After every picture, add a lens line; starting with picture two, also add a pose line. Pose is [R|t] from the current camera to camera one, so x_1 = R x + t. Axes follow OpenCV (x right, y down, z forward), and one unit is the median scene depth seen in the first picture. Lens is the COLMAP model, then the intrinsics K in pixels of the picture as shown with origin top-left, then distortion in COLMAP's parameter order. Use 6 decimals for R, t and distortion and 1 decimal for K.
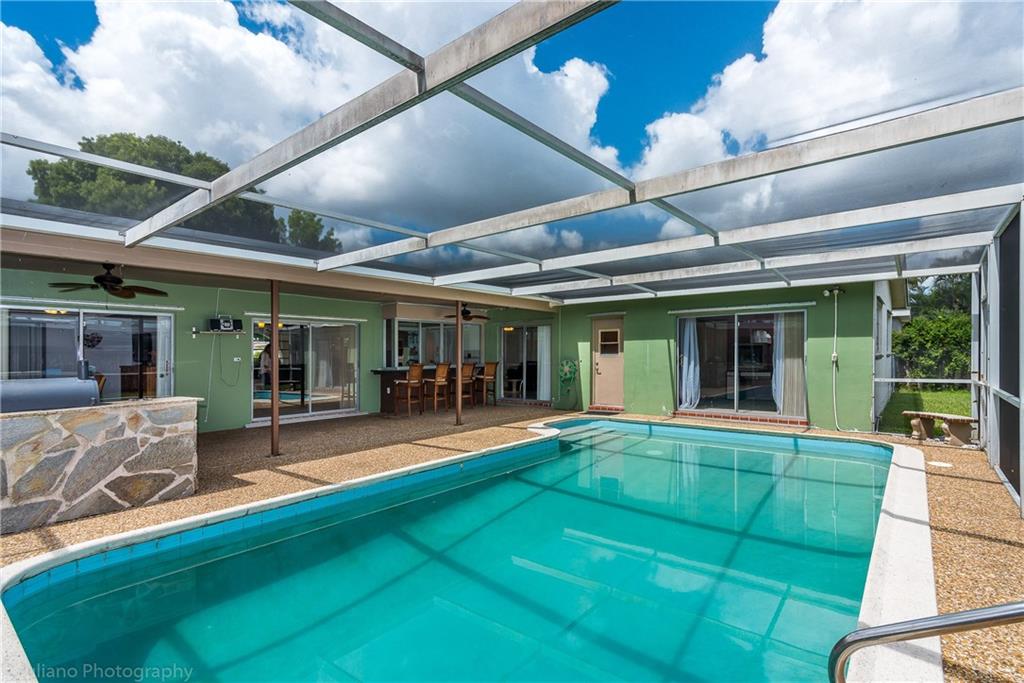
lens RADIAL K [[490.4, 0, 503.9], [0, 490.4, 340.6], [0, 0, 1]] dist [0.015191, 0.000147]
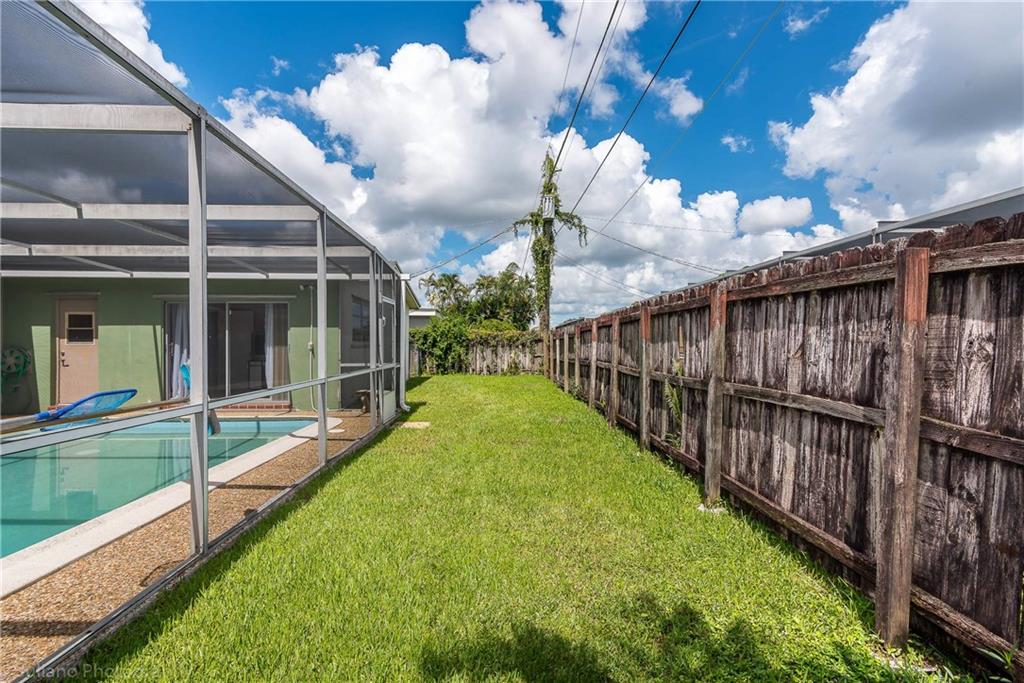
lens RADIAL K [[490.4, 0, 506.1], [0, 490.4, 350.2], [0, 0, 1]] dist [0.015191, 0.000147]
pose [[0.767108, 0.002324, 0.641514, 0.257750], [-0.023116, 0.999444, 0.024022, 0.005634], [-0.641101, -0.033257, 0.766735, -0.122802]]
